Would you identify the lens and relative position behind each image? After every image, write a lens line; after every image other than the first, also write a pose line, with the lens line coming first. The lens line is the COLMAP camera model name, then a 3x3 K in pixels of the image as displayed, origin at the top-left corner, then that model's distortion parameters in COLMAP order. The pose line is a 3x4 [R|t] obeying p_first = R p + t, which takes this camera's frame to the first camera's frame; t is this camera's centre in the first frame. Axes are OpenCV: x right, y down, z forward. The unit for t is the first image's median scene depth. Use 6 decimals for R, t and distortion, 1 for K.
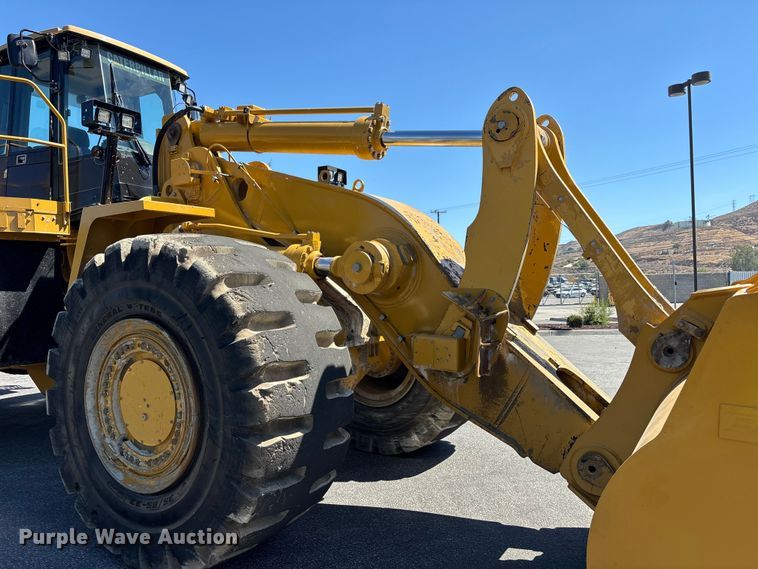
lens RADIAL K [[548.1, 0, 383.3], [0, 548.1, 296.4], [0, 0, 1]] dist [0.008724, -0.003037]
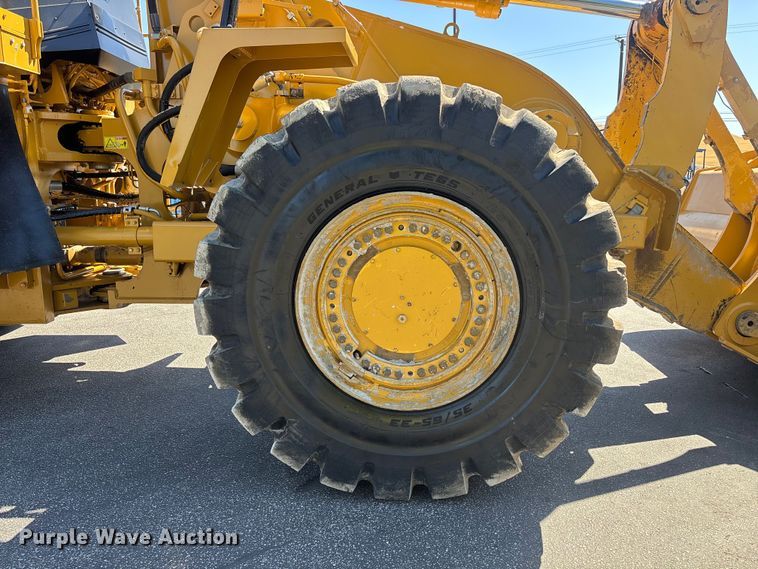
lens RADIAL K [[551.0, 0, 379.0], [0, 551.0, 284.5], [0, 0, 1]] dist [0.002821, -0.001384]
pose [[0.890099, -0.069874, 0.450378, -0.725794], [-0.000997, 0.987877, 0.155236, 0.043176], [-0.455765, -0.138625, 0.879239, 0.291621]]
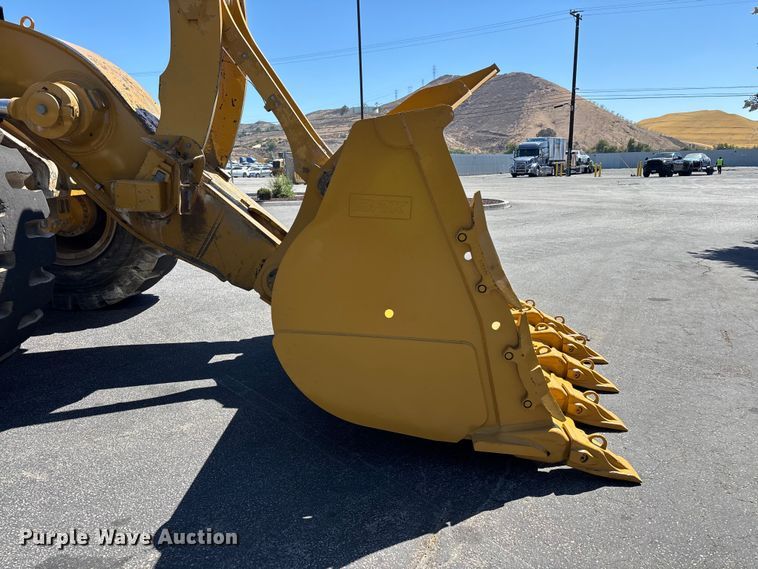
lens RADIAL K [[552.5, 0, 356.3], [0, 552.5, 275.9], [0, 0, 1]] dist [0.045614, -0.030976]
pose [[0.878783, -0.088756, 0.468895, -0.050920], [0.006068, 0.984551, 0.174992, 0.067048], [-0.477183, -0.150935, 0.865746, -0.166352]]
